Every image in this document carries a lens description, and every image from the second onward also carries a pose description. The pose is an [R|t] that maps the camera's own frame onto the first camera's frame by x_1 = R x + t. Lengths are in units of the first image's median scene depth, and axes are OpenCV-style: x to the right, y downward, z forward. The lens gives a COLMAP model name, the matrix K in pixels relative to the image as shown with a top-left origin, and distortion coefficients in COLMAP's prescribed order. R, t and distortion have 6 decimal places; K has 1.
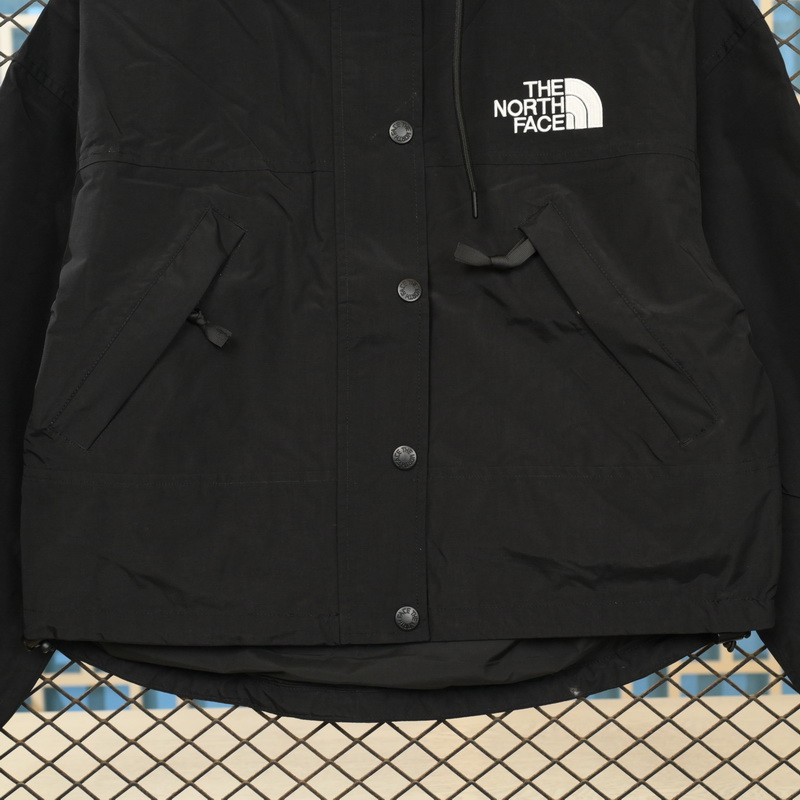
lens RADIAL K [[1570.6, 0, 400.0], [0, 1570.6, 400.0], [0, 0, 1]] dist [0.021559, 0.075805]
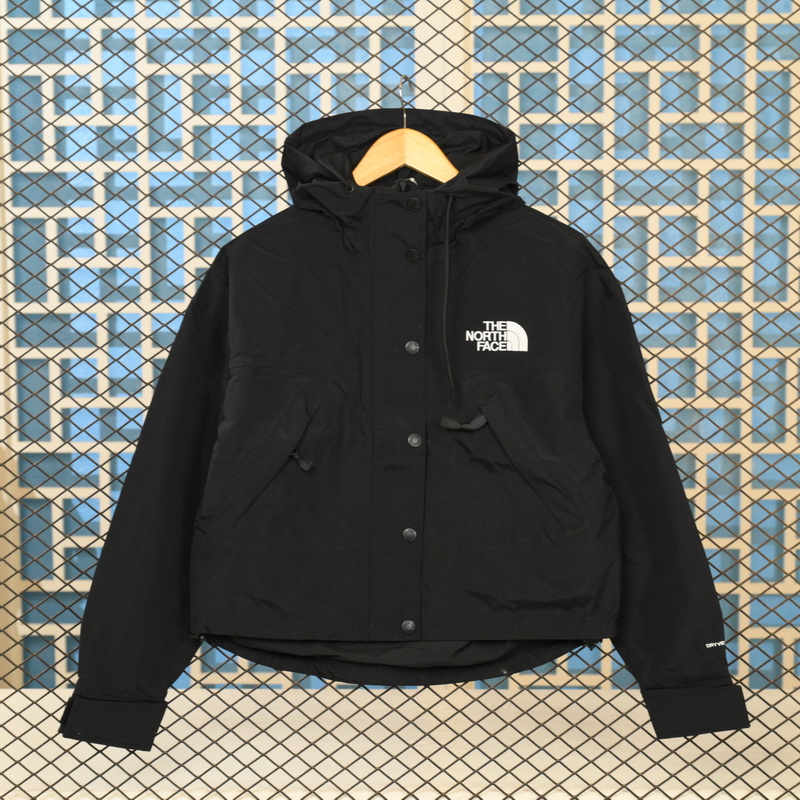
lens RADIAL K [[2230.5, 0, 400.0], [0, 2230.5, 400.0], [0, 0, 1]] dist [0.080035, 1.104260]
pose [[0.999672, 0.025337, 0.003600, -0.020734], [-0.025466, 0.998802, 0.041783, -0.220642], [-0.002537, -0.041861, 0.999120, -1.496968]]
